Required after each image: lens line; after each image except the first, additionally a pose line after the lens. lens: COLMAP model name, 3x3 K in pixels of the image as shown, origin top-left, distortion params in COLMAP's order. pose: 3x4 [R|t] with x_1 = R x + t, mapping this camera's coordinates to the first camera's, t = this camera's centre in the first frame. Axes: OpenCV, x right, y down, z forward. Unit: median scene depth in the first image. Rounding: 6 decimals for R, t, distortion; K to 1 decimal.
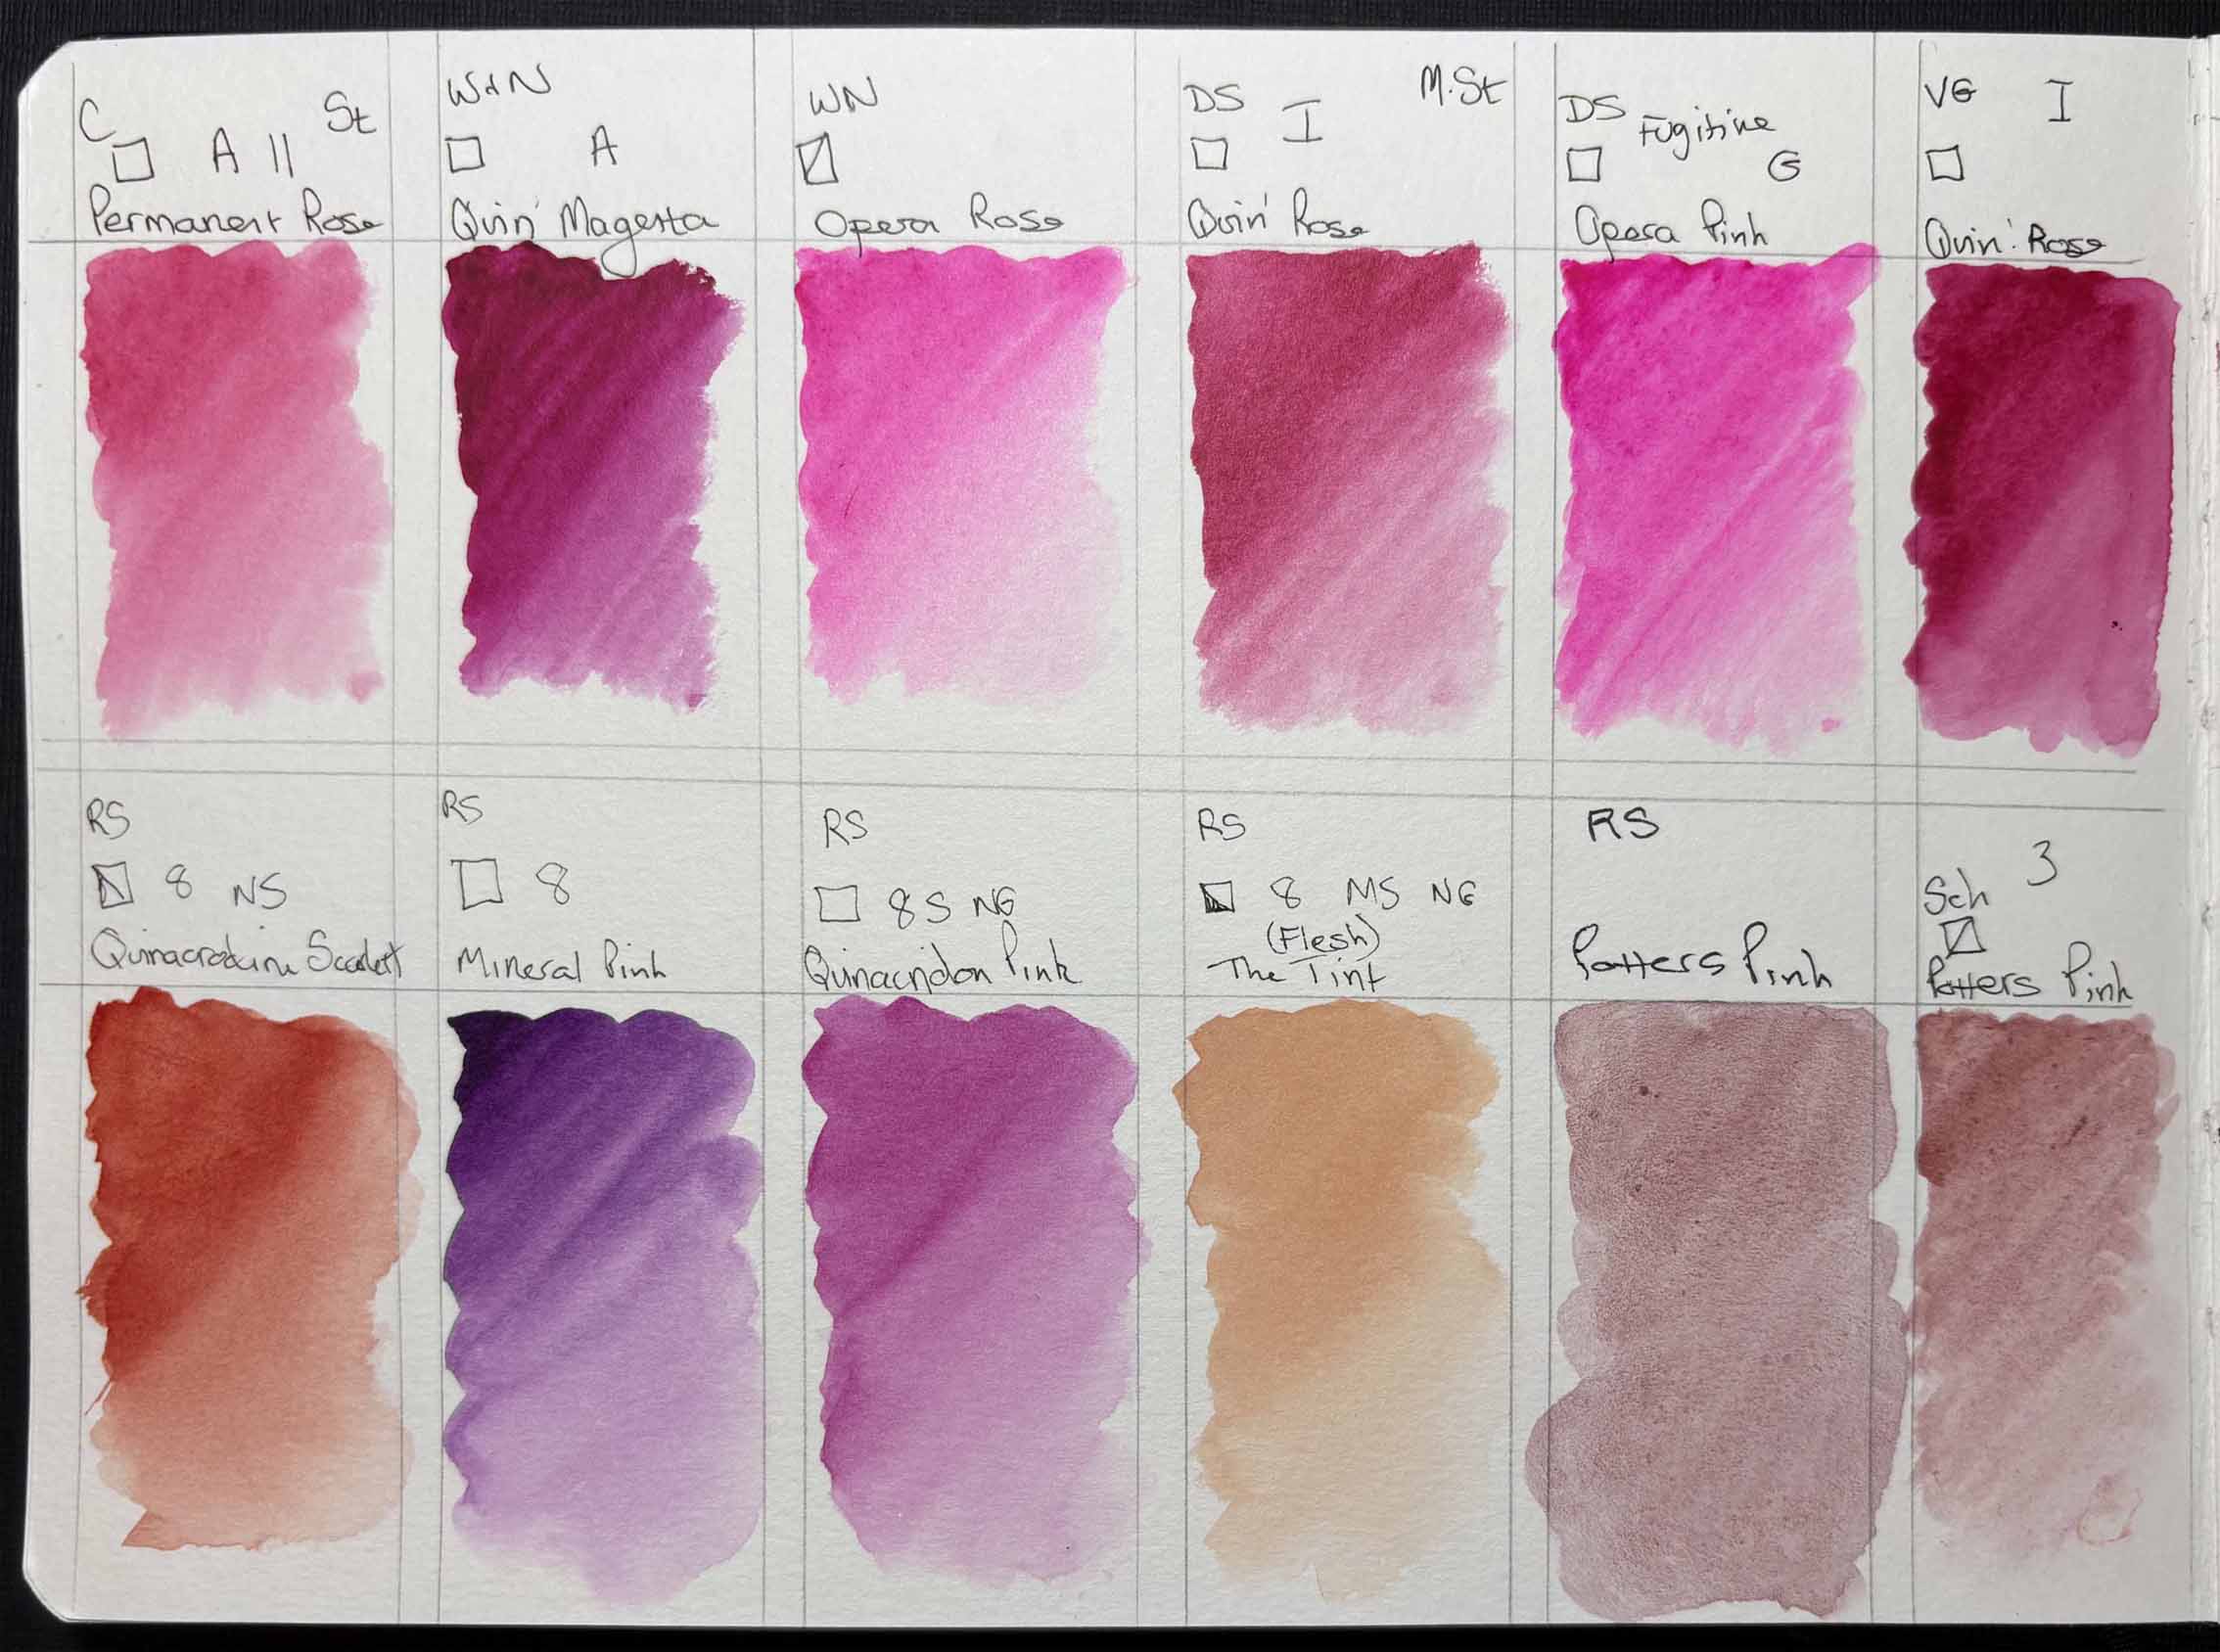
lens RADIAL K [[1696.7, 0, 1110.0], [0, 1696.7, 826.0], [0, 0, 1]] dist [-0.051910, -0.000191]
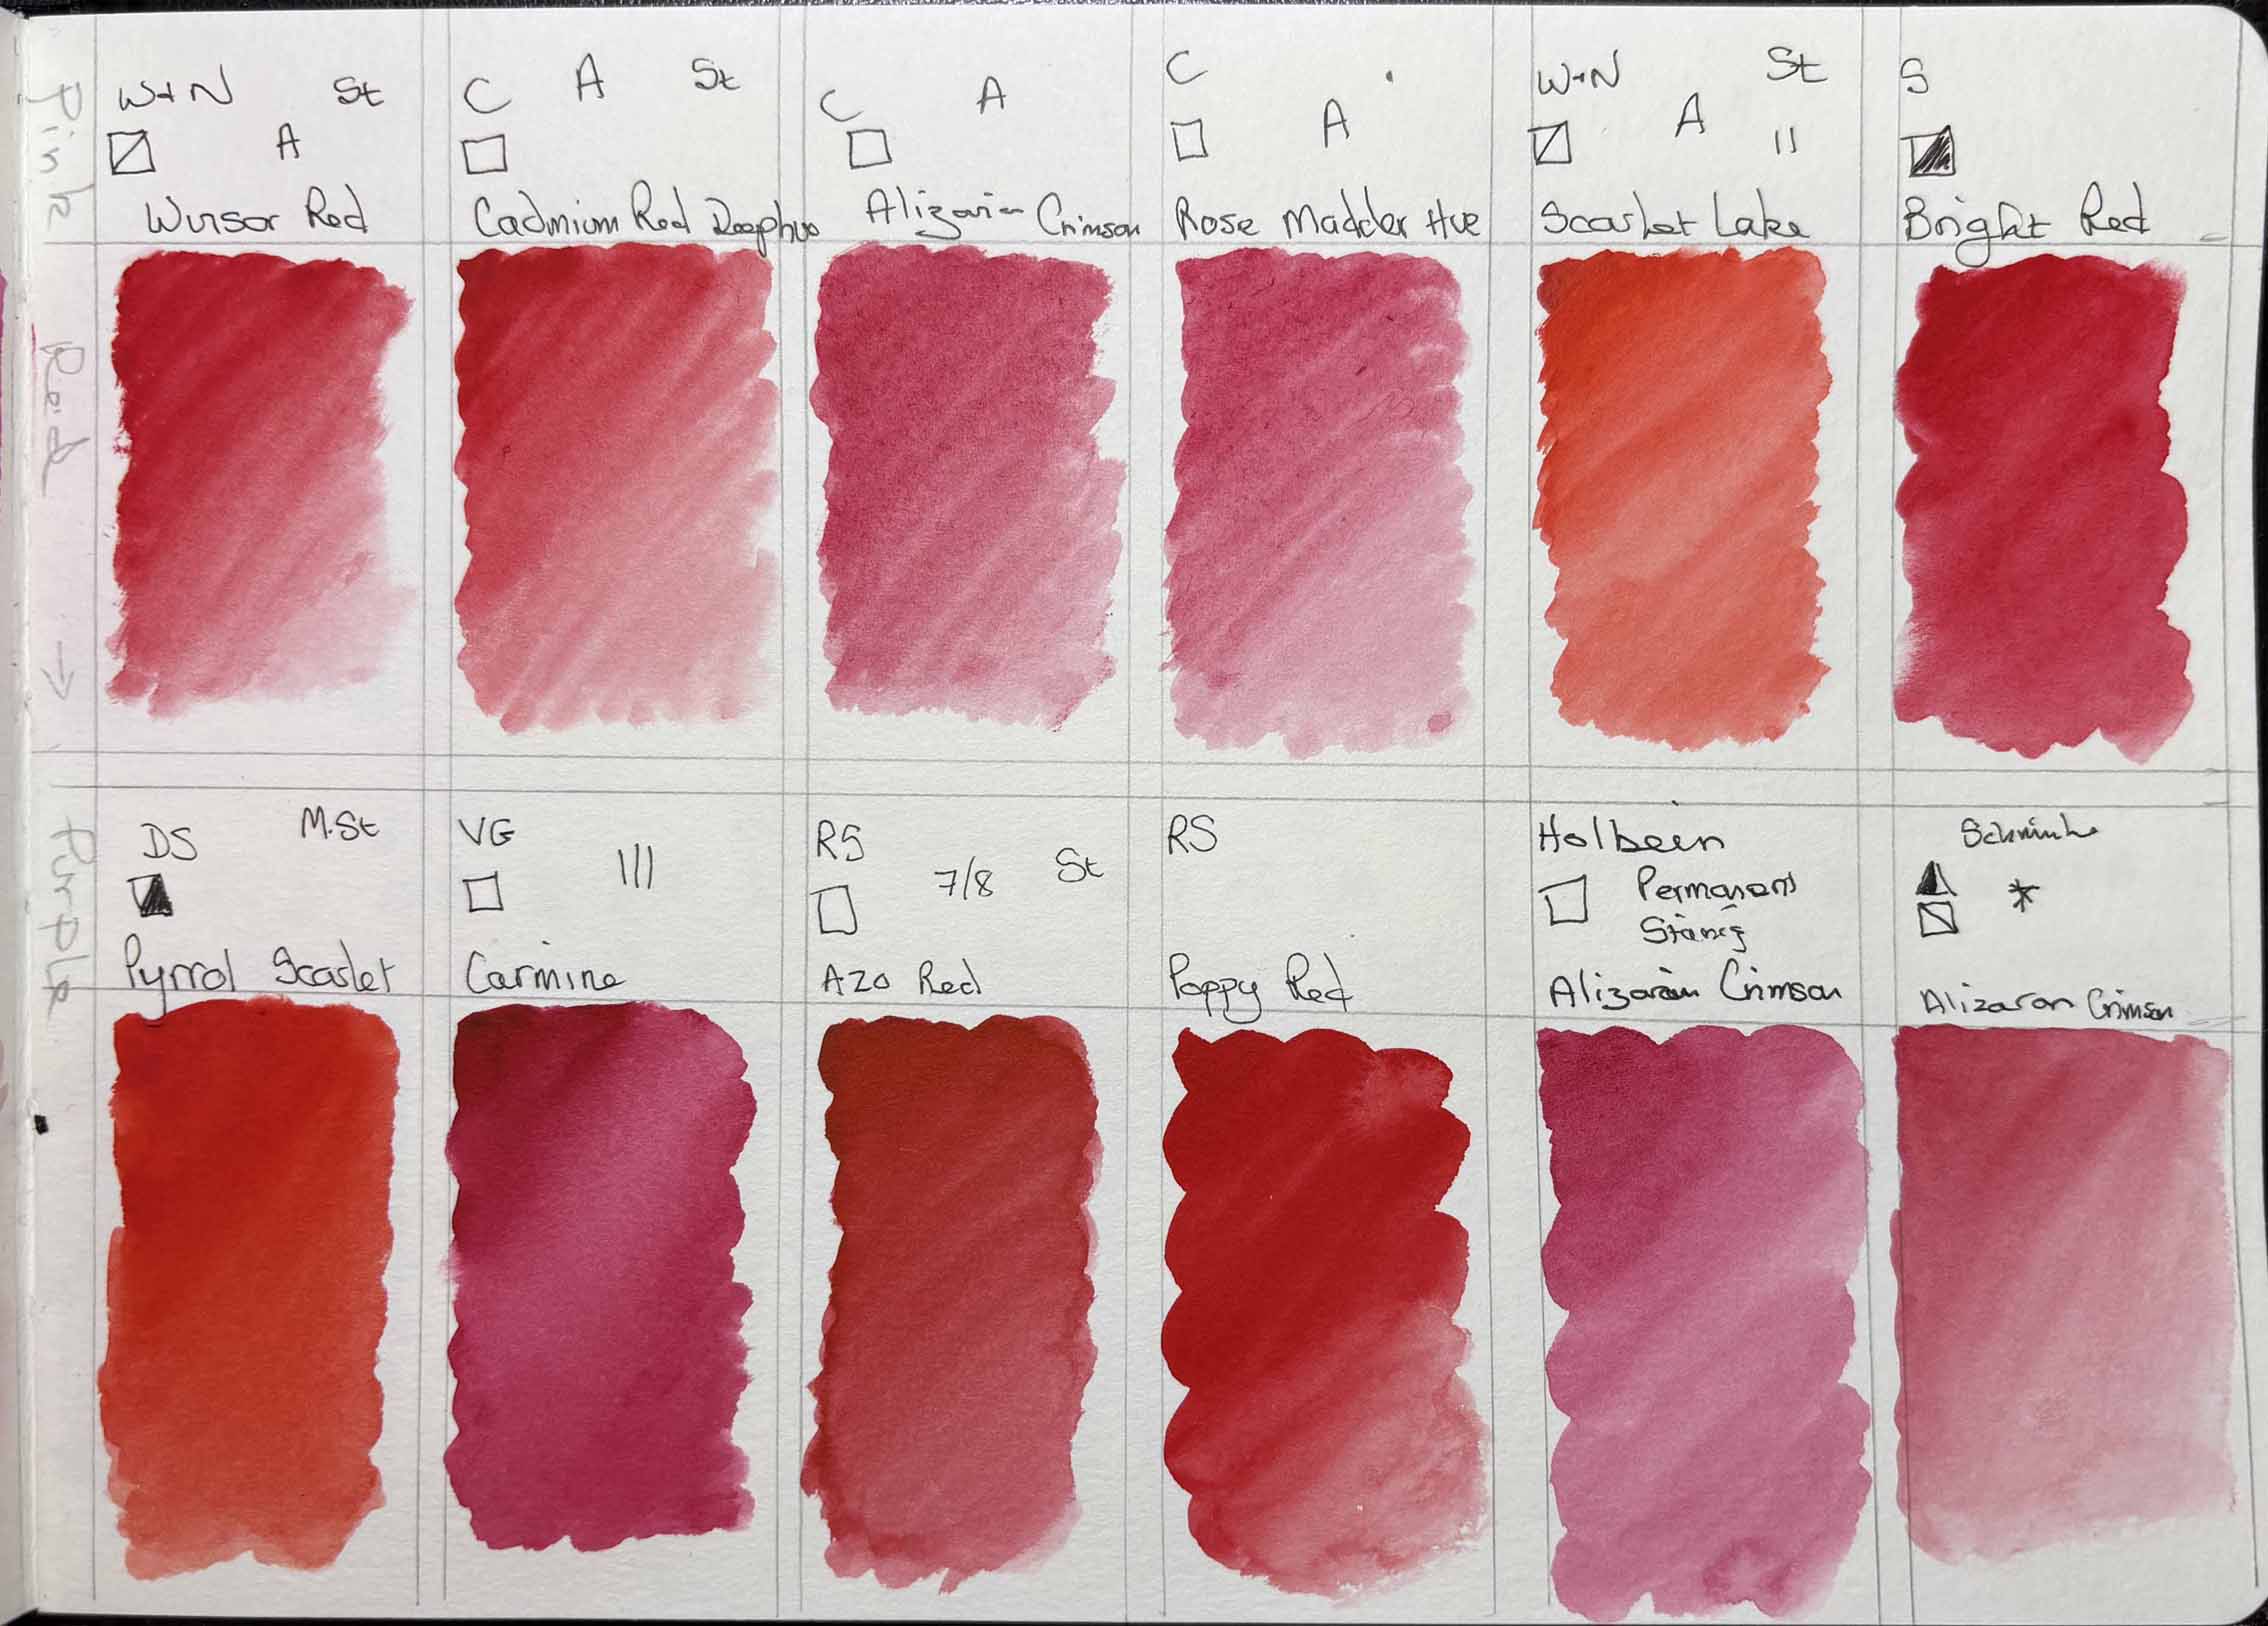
lens RADIAL K [[1706.3, 0, 1134.0], [0, 1706.3, 813.0], [0, 0, 1]] dist [0.014366, 0.003025]
pose [[0.999966, -0.003869, -0.007254, 0.218001], [0.003784, 0.999924, -0.011770, 0.002513], [0.007299, 0.011742, 0.999904, -0.001514]]
